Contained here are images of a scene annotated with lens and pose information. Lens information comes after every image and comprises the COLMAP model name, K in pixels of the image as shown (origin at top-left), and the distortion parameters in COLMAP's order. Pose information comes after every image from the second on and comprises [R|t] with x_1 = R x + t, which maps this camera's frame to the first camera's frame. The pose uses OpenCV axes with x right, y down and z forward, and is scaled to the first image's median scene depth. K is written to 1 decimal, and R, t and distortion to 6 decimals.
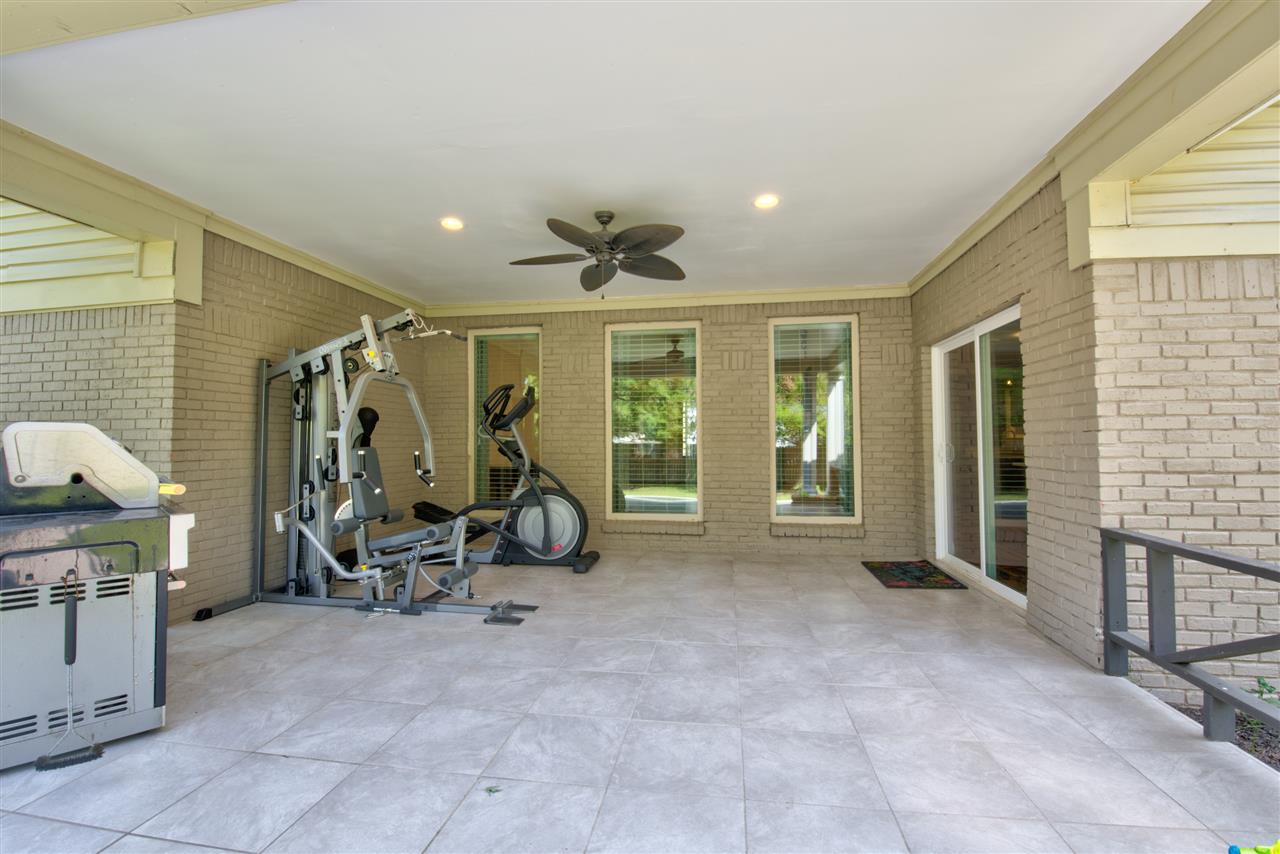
lens RADIAL K [[556.4, 0, 640.5], [0, 556.4, 425.8], [0, 0, 1]] dist [-0.004579, -0.000473]
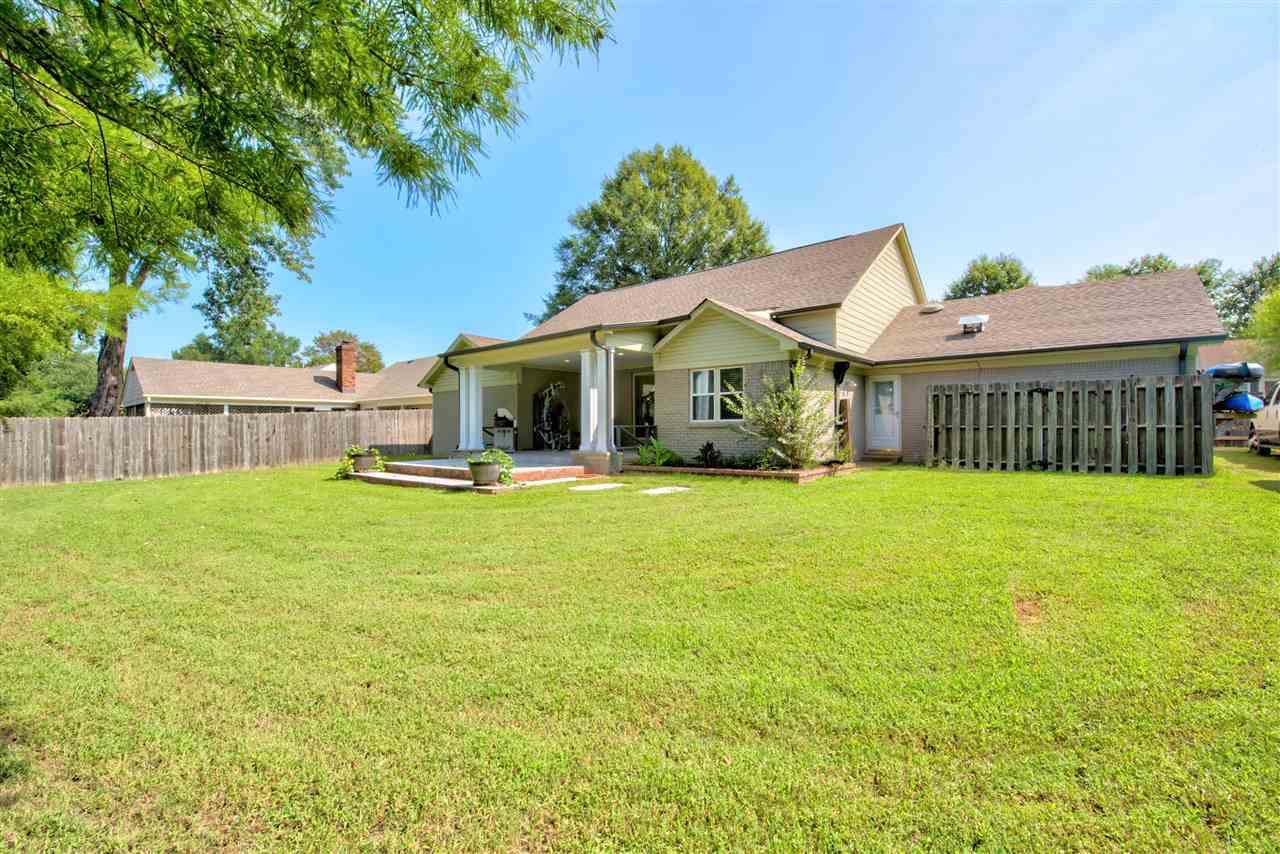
lens RADIAL K [[556.4, 0, 641.5], [0, 556.4, 430.4], [0, 0, 1]] dist [-0.004579, -0.000473]
pose [[0.864618, -0.005195, -0.502404, 2.228721], [0.017950, 0.999628, 0.020554, 0.087225], [0.502110, -0.026790, 0.864389, -2.340641]]
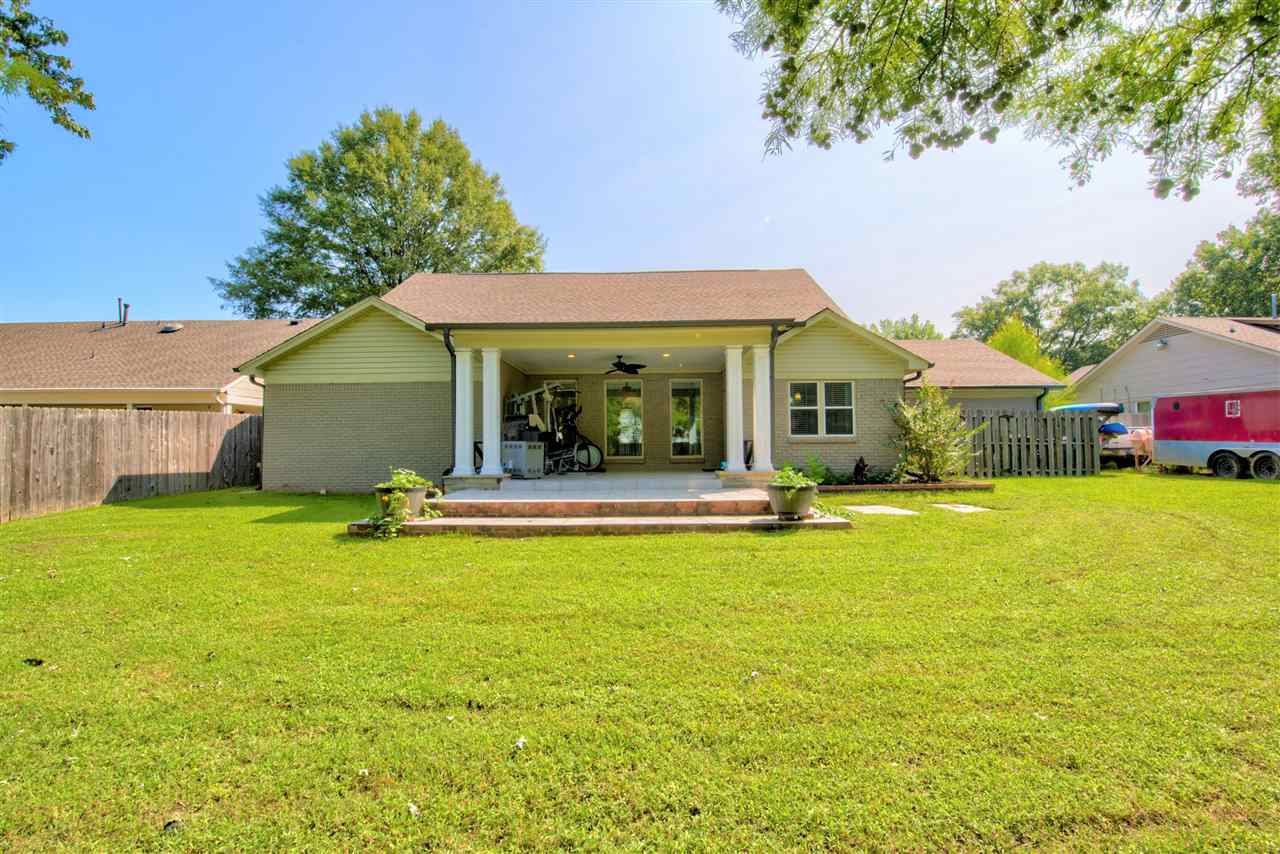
lens RADIAL K [[556.4, 0, 646.6], [0, 556.4, 430.4], [0, 0, 1]] dist [-0.004579, -0.000473]
pose [[0.986648, -0.002117, 0.162854, -0.428170], [0.003985, 0.999930, -0.011145, 0.106186], [-0.162819, 0.011646, 0.986587, -2.228145]]
